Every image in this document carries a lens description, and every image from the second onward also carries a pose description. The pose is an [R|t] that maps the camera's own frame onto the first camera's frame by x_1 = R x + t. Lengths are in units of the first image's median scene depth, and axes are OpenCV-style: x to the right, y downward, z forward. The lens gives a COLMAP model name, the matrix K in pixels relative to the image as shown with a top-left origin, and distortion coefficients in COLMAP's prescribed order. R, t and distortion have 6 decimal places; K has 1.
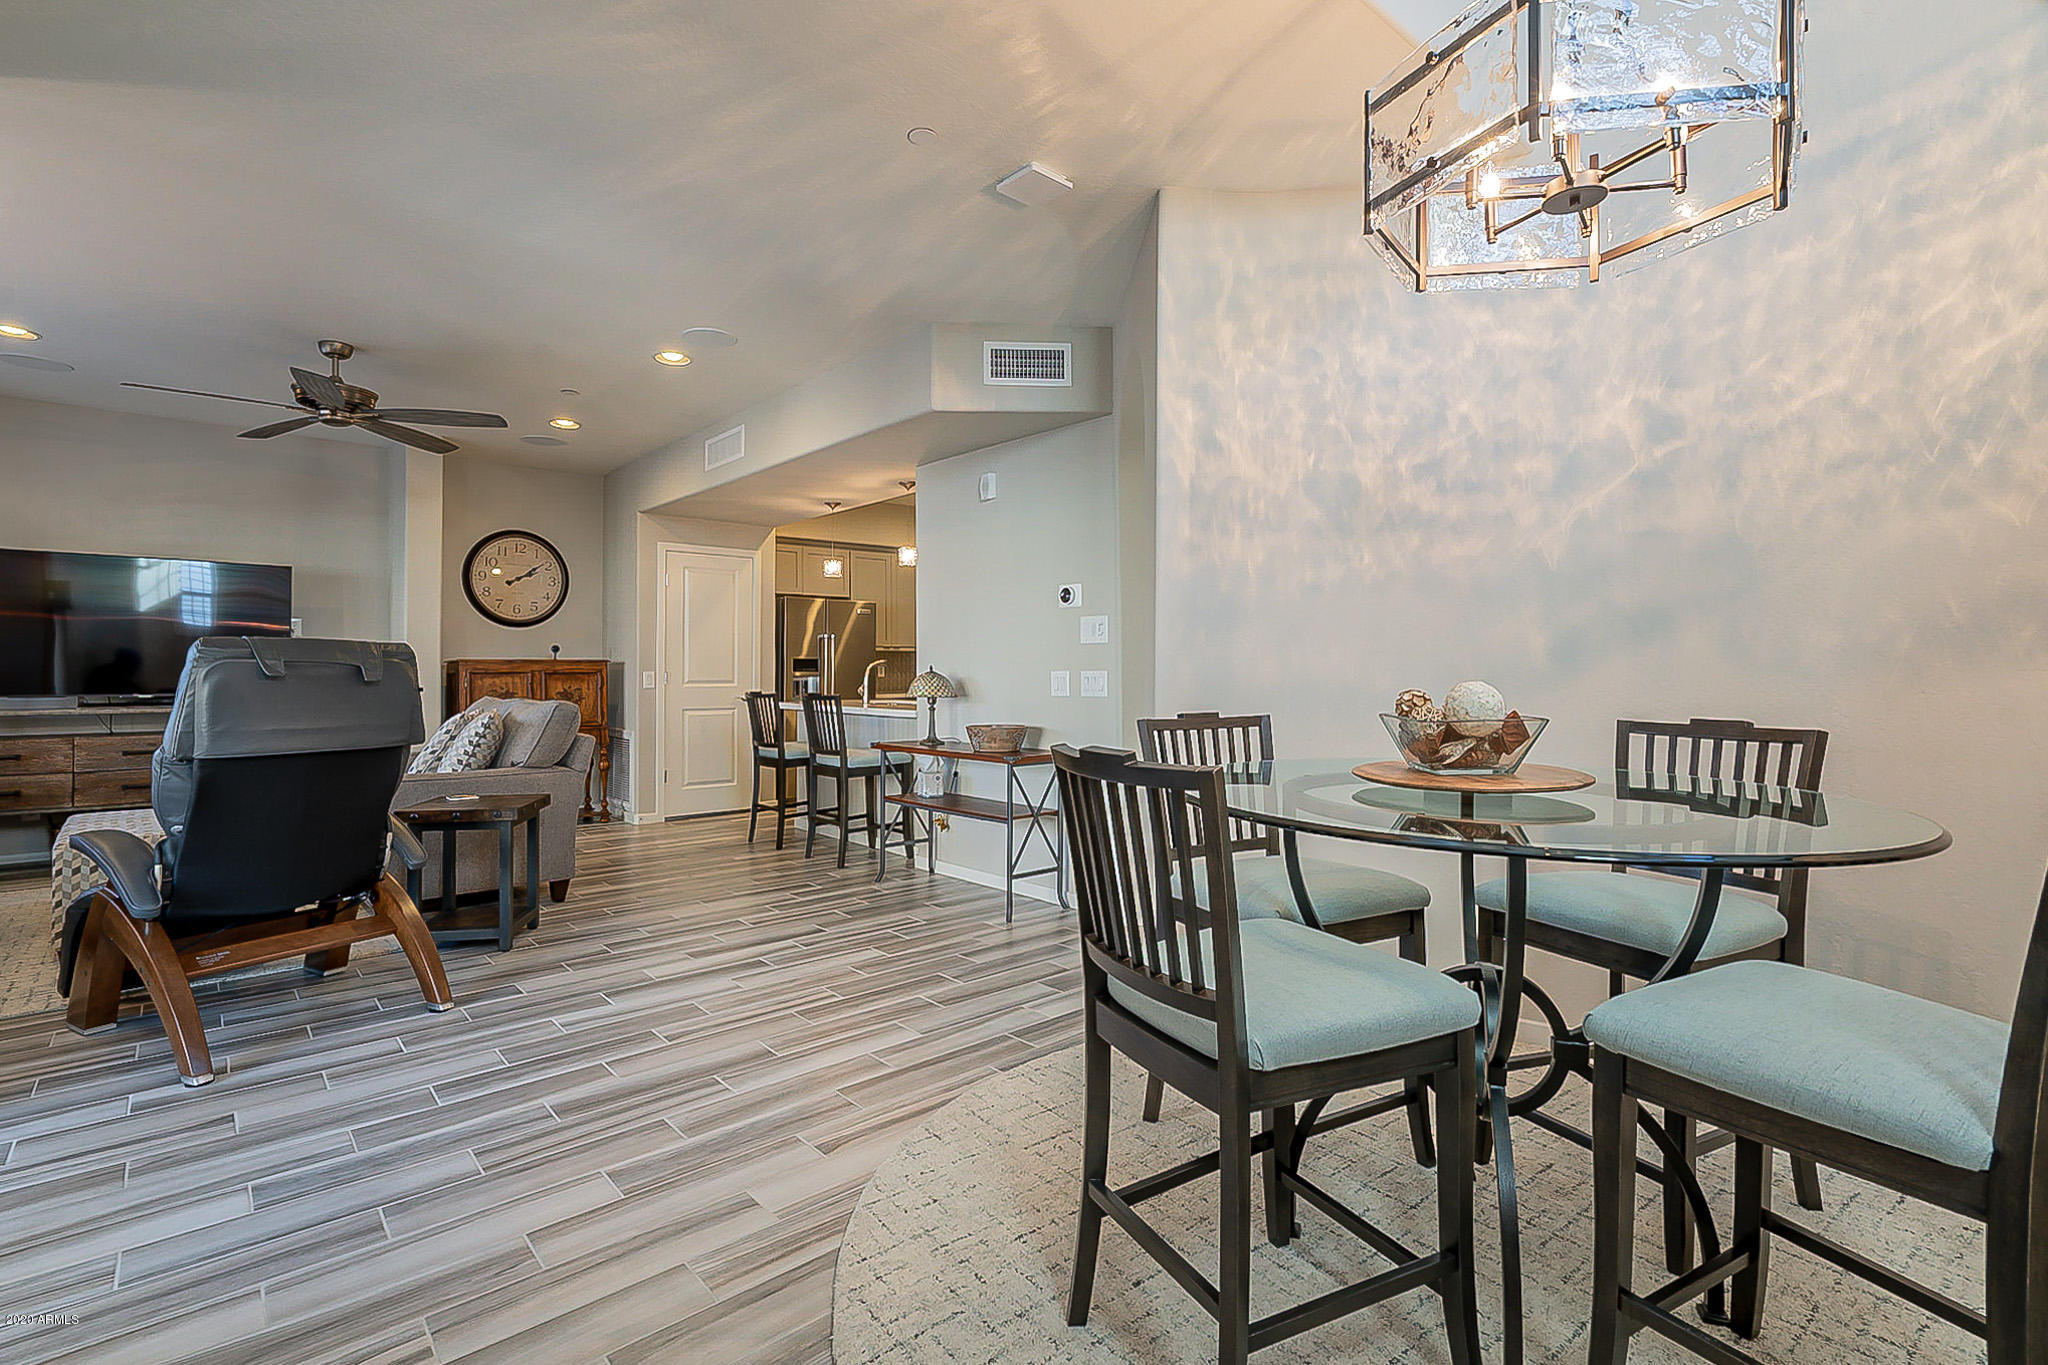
lens RADIAL K [[923.2, 0, 1001.1], [0, 923.2, 653.9], [0, 0, 1]] dist [-0.000213, 0.001793]
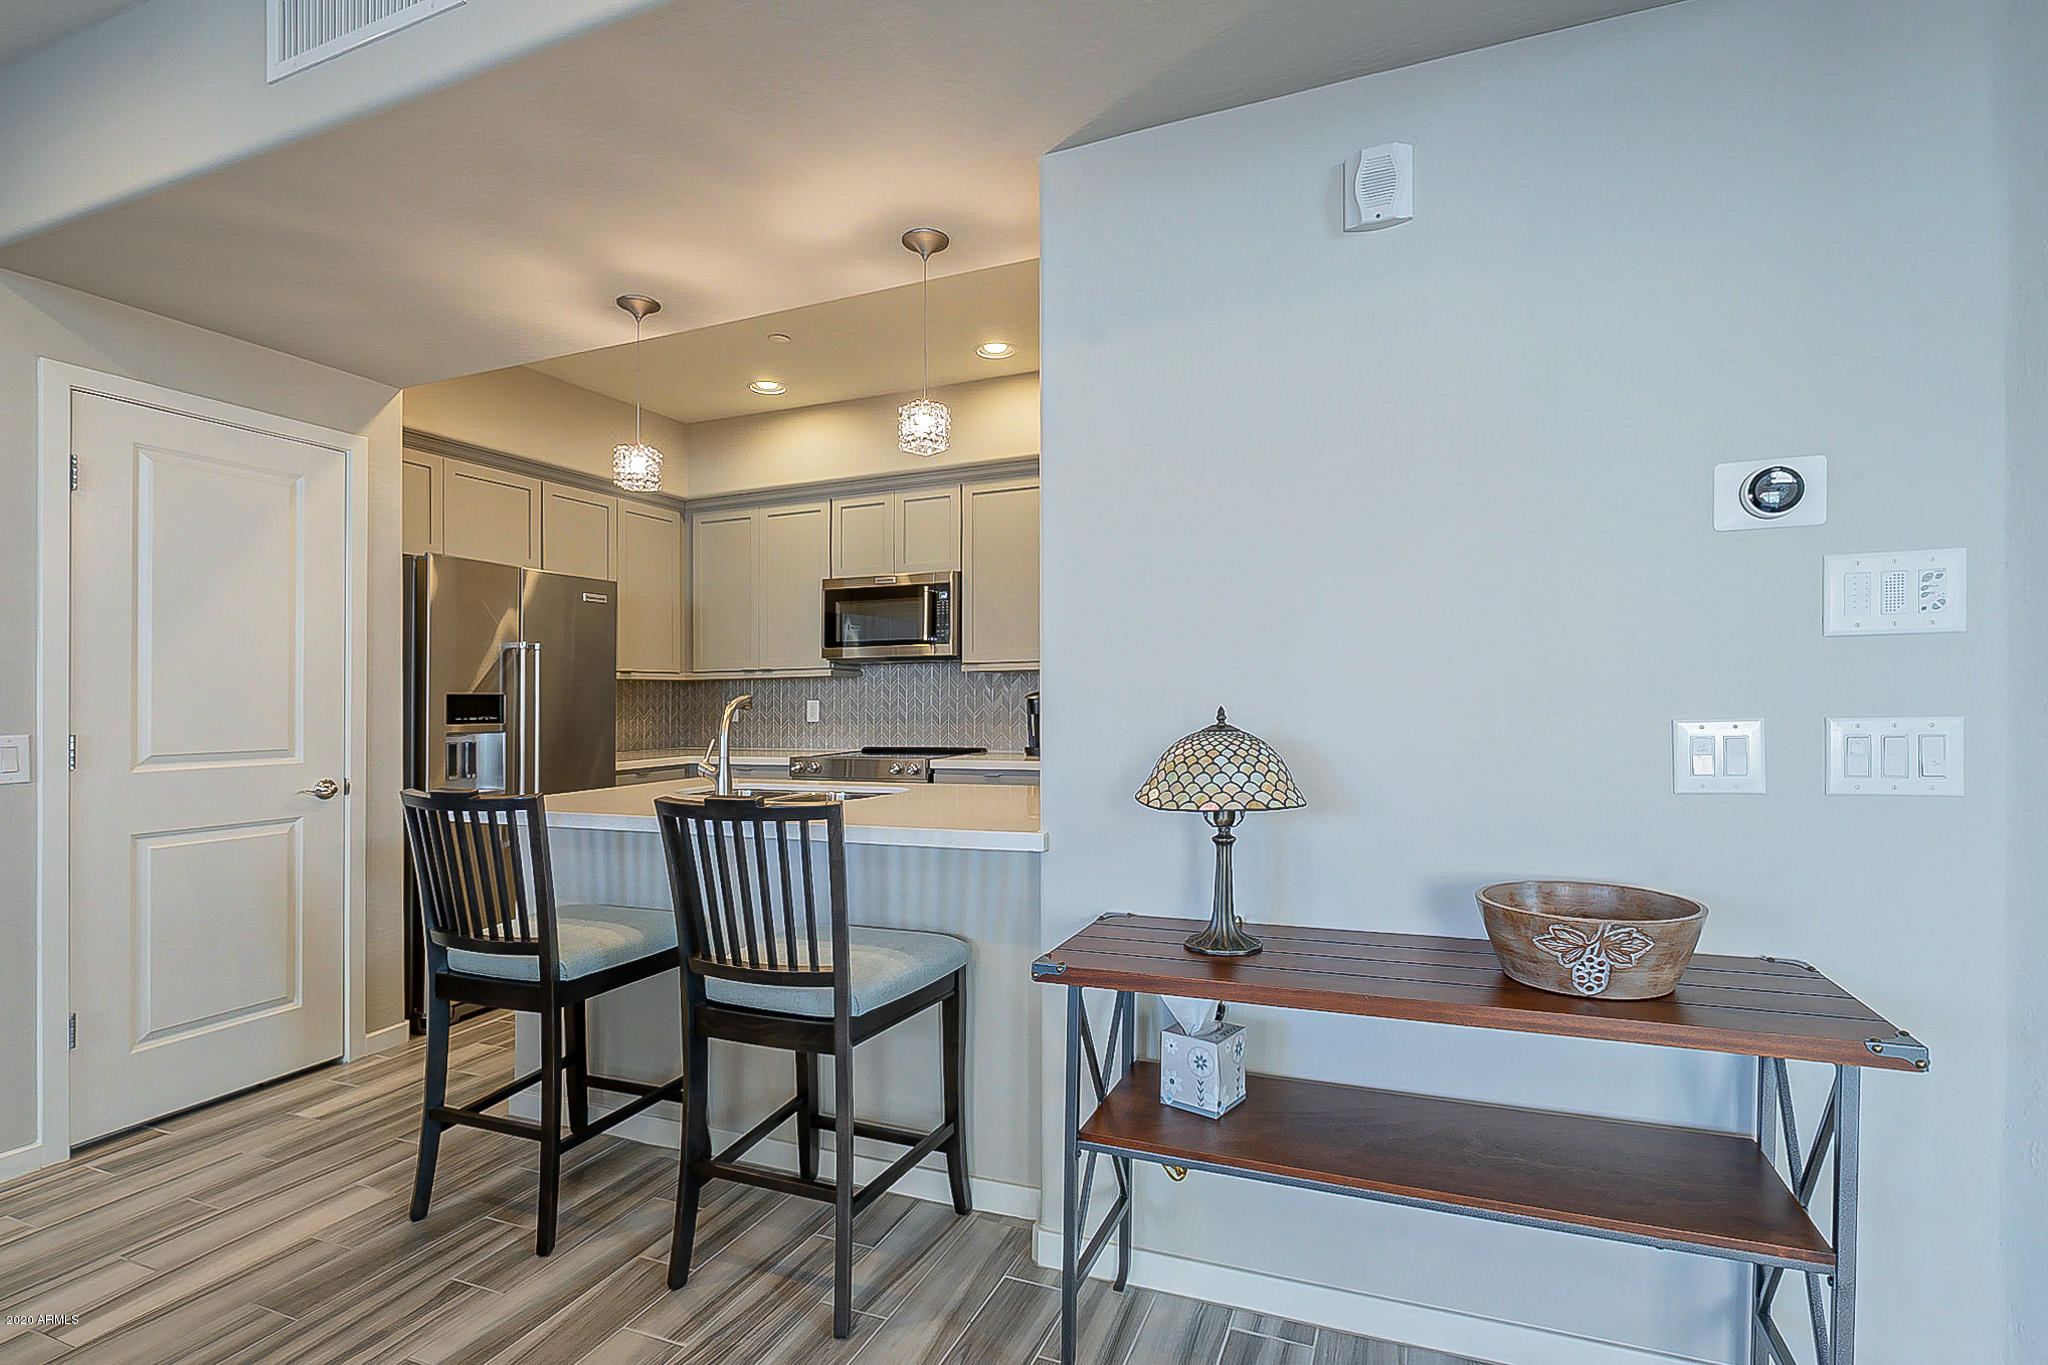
lens RADIAL K [[965.2, 0, 1030.5], [0, 965.2, 689.4], [0, 0, 1]] dist [-0.005618, 0.001475]
pose [[0.892351, -0.006499, 0.451296, -0.294001], [0.006246, 0.999978, 0.002052, 0.005417], [-0.451299, 0.000988, 0.892372, 0.739075]]
